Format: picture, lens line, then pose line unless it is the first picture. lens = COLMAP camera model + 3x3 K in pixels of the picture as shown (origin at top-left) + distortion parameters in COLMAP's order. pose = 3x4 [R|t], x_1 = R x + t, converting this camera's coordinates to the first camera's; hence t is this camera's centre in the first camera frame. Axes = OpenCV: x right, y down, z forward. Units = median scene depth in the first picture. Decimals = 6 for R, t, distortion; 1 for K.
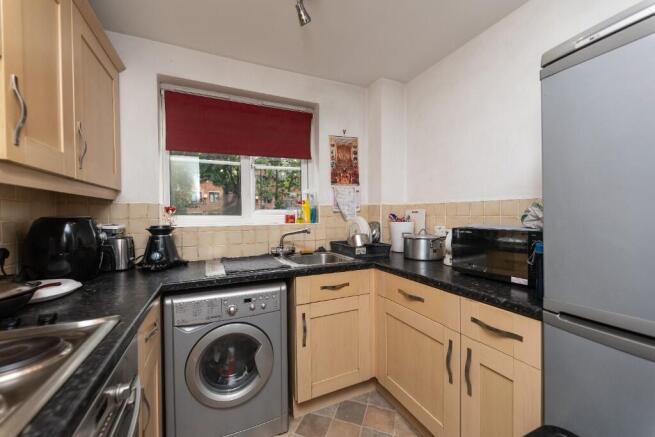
lens RADIAL K [[263.4, 0, 327.5], [0, 263.4, 216.6], [0, 0, 1]] dist [0.002977, -0.000346]
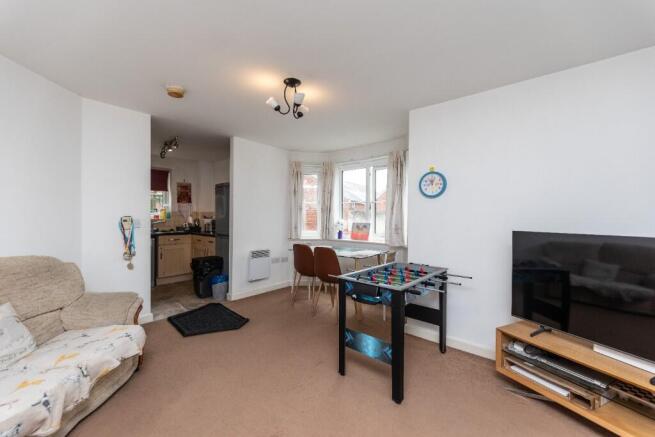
lens RADIAL K [[263.4, 0, 326.1], [0, 263.4, 217.8], [0, 0, 1]] dist [0.002977, -0.000346]
pose [[0.911402, 0.011063, 0.411369, 0.357761], [-0.010672, 0.999938, -0.003248, 0.009773], [-0.411379, -0.001430, 0.911463, -2.374585]]
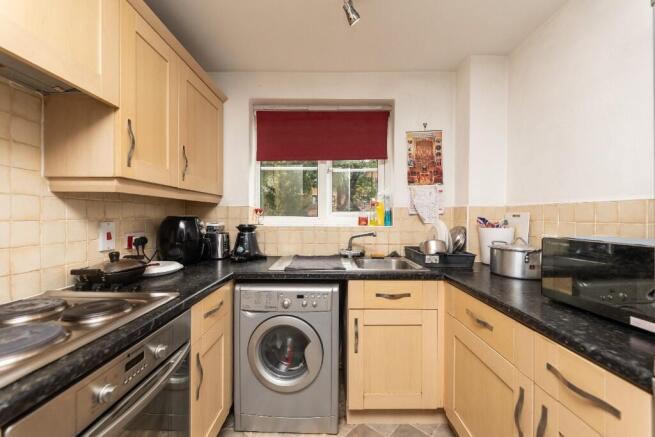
lens RADIAL K [[263.4, 0, 325.6], [0, 263.4, 217.1], [0, 0, 1]] dist [0.002977, -0.000346]
pose [[0.907663, 0.014143, -0.419462, 0.193562], [-0.017168, 0.999847, -0.003438, -0.000802], [0.419349, 0.010322, 0.907766, 0.061880]]
